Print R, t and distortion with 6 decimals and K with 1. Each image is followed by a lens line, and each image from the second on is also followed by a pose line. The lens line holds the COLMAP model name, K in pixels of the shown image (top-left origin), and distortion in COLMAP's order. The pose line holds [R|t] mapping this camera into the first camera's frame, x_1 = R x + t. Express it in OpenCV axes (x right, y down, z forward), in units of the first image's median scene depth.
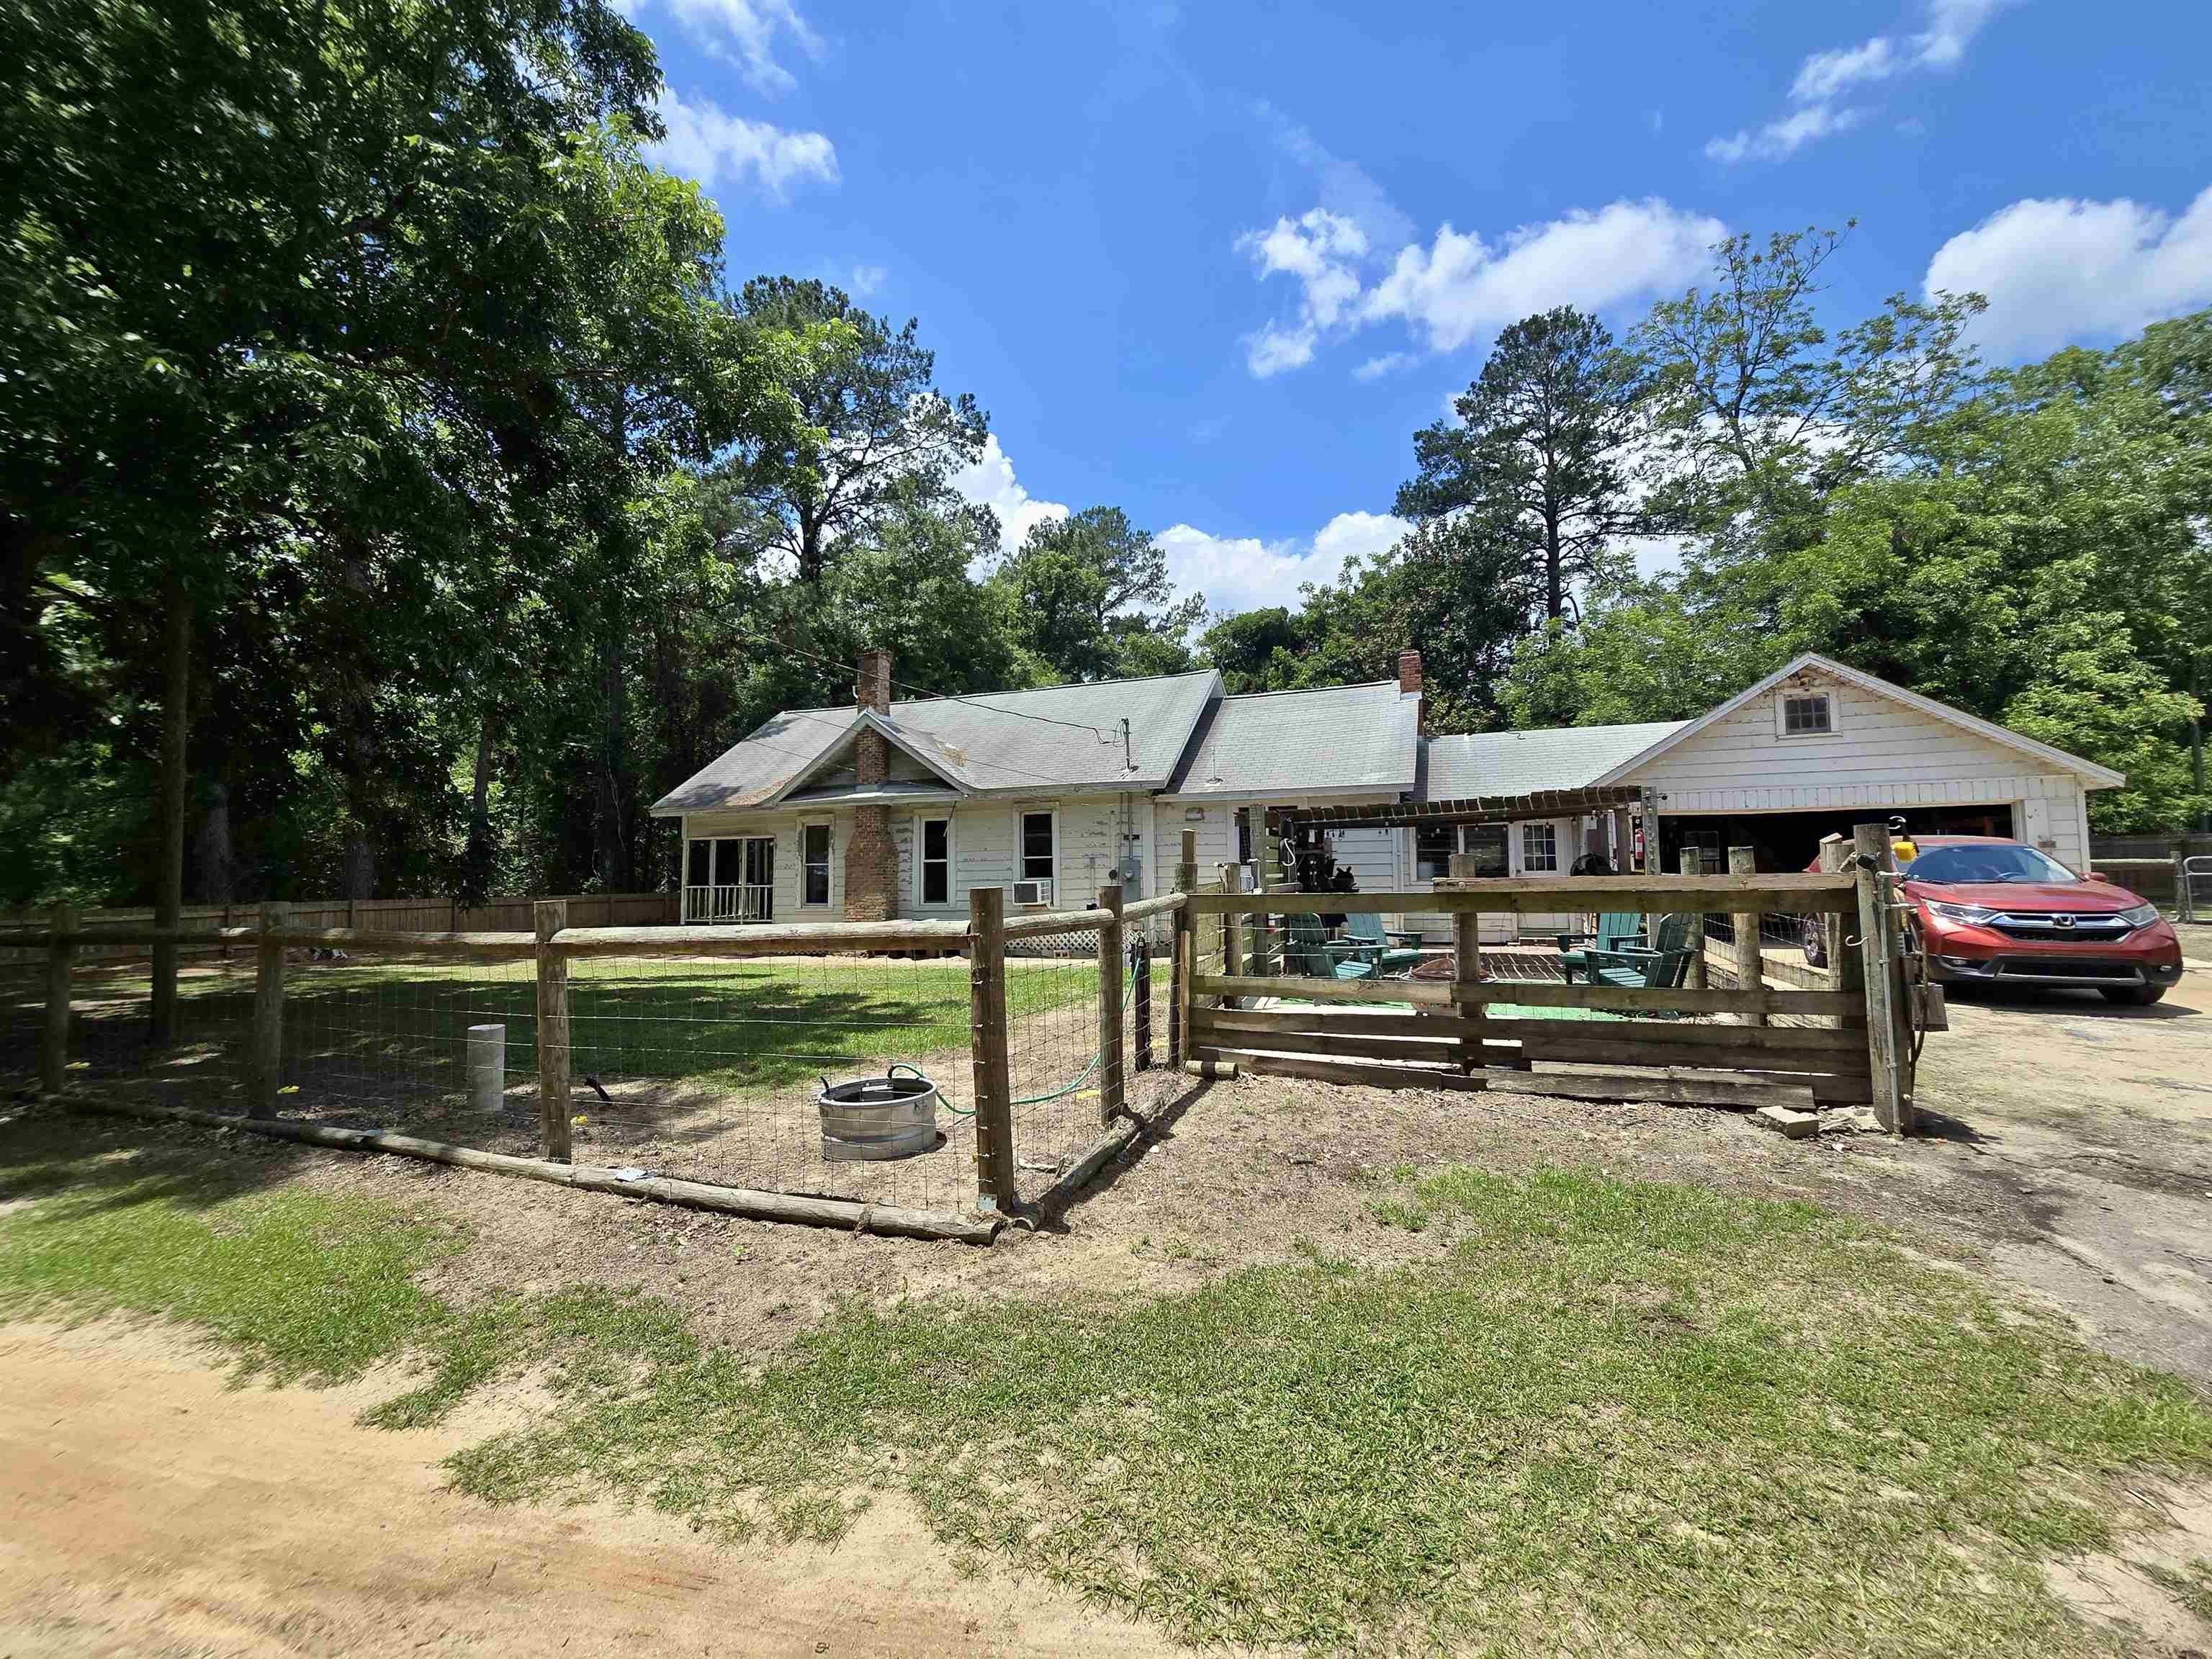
lens RADIAL K [[902.3, 0, 1095.5], [0, 902.3, 810.8], [0, 0, 1]] dist [-0.001727, 0.001997]
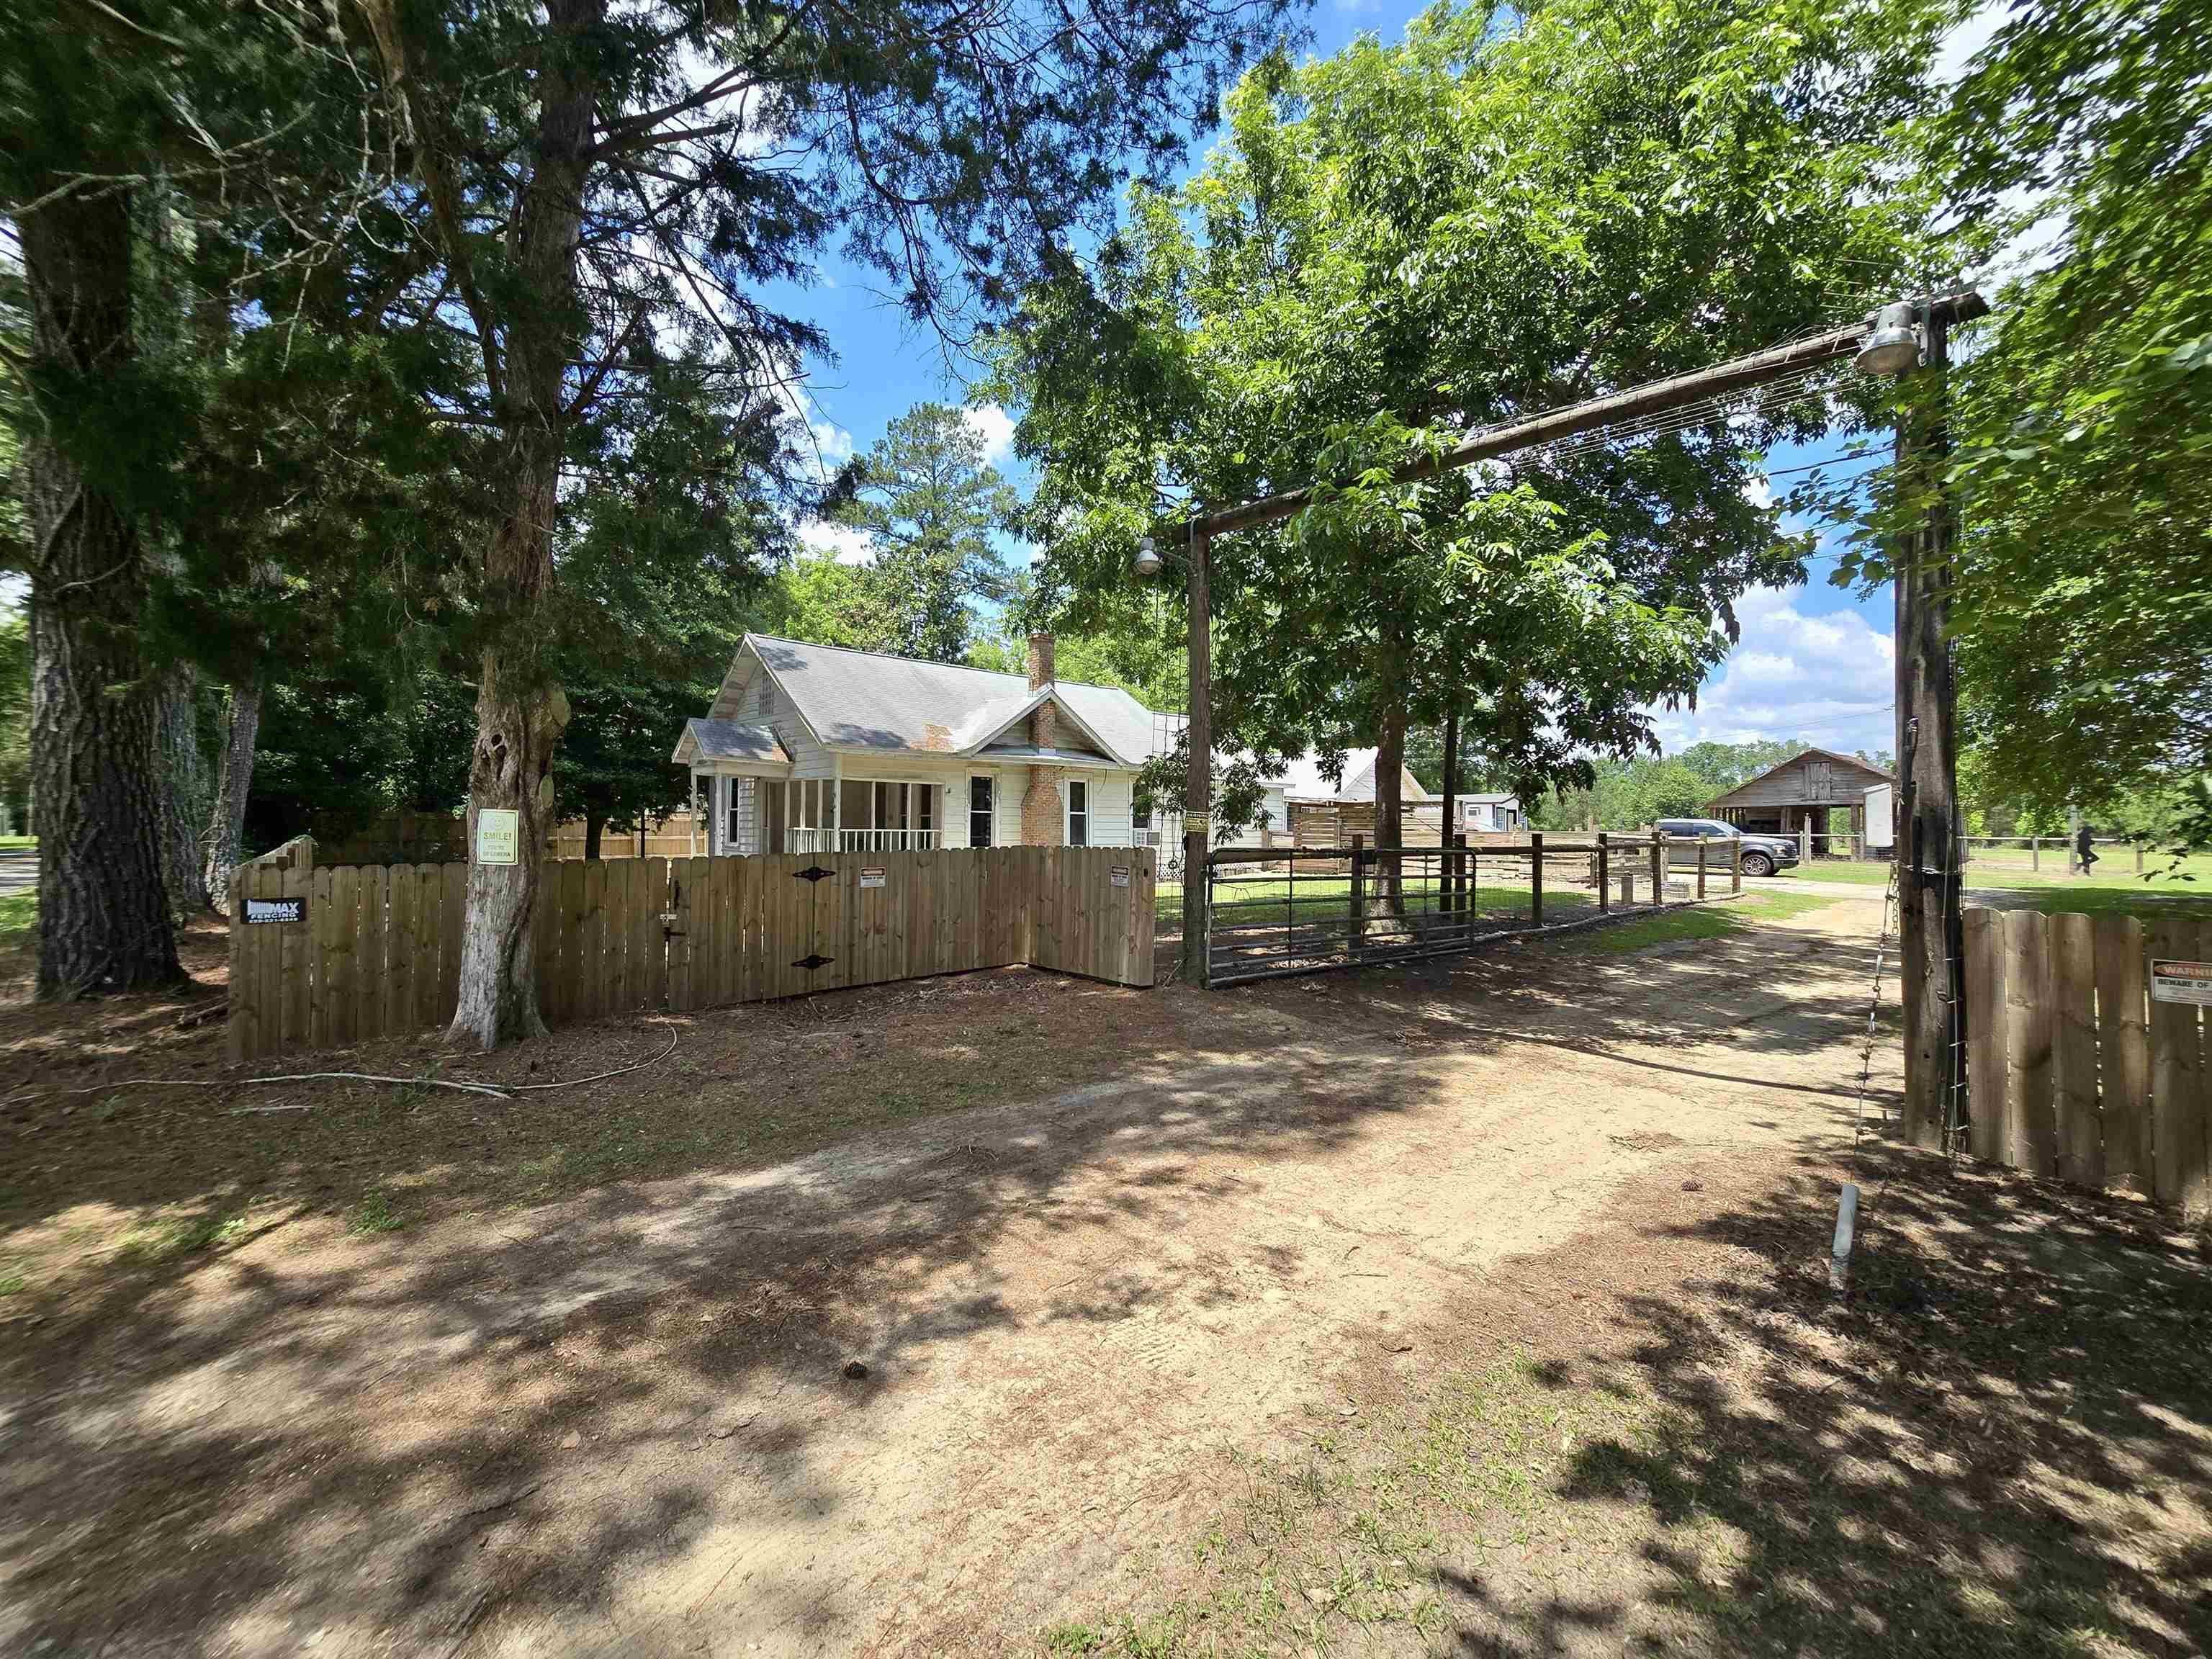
lens RADIAL K [[902.3, 0, 1111.2], [0, 902.3, 821.6], [0, 0, 1]] dist [-0.001727, 0.001997]
pose [[0.448589, 0.028880, 0.893272, -0.711867], [-0.072781, 0.997339, 0.004305, 0.032003], [-0.890770, -0.066944, 0.449497, 0.208168]]
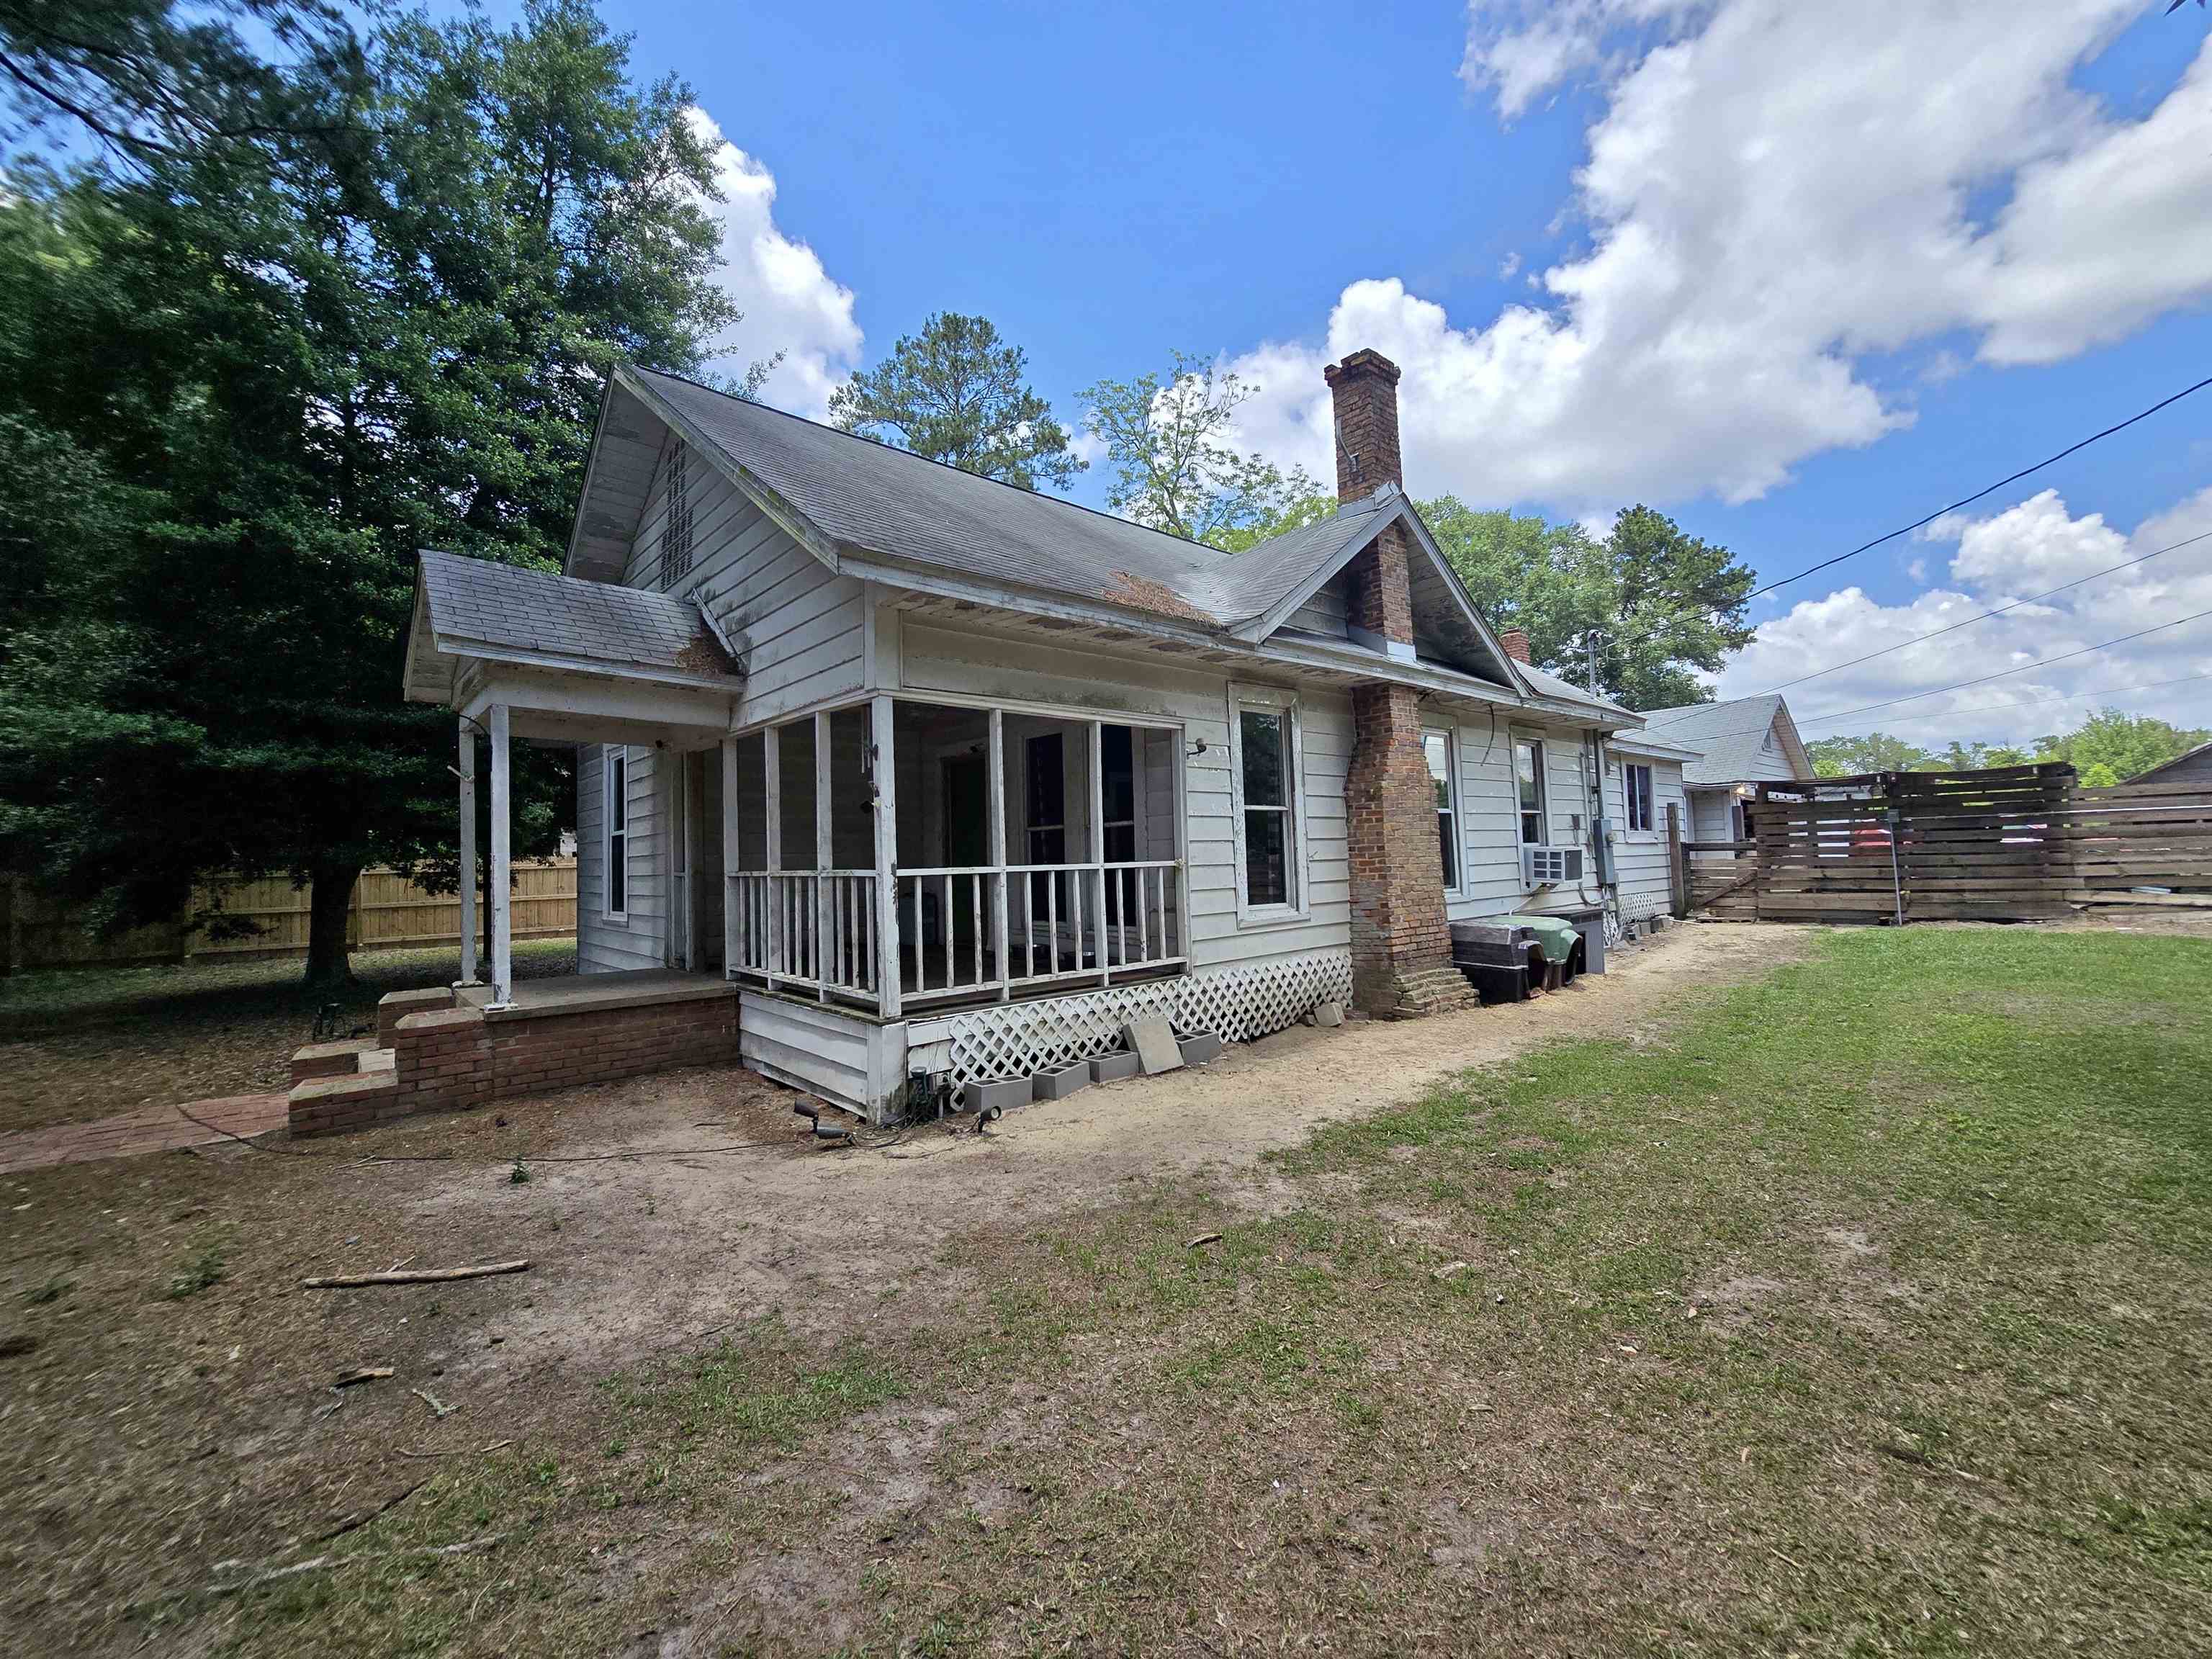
lens RADIAL K [[902.3, 0, 1110.5], [0, 902.3, 814.5], [0, 0, 1]] dist [-0.001727, 0.001997]
pose [[0.451343, 0.048973, 0.891005, -0.406884], [-0.035815, 0.998683, -0.036748, 0.046374], [-0.891631, -0.015325, 0.452503, 0.509369]]
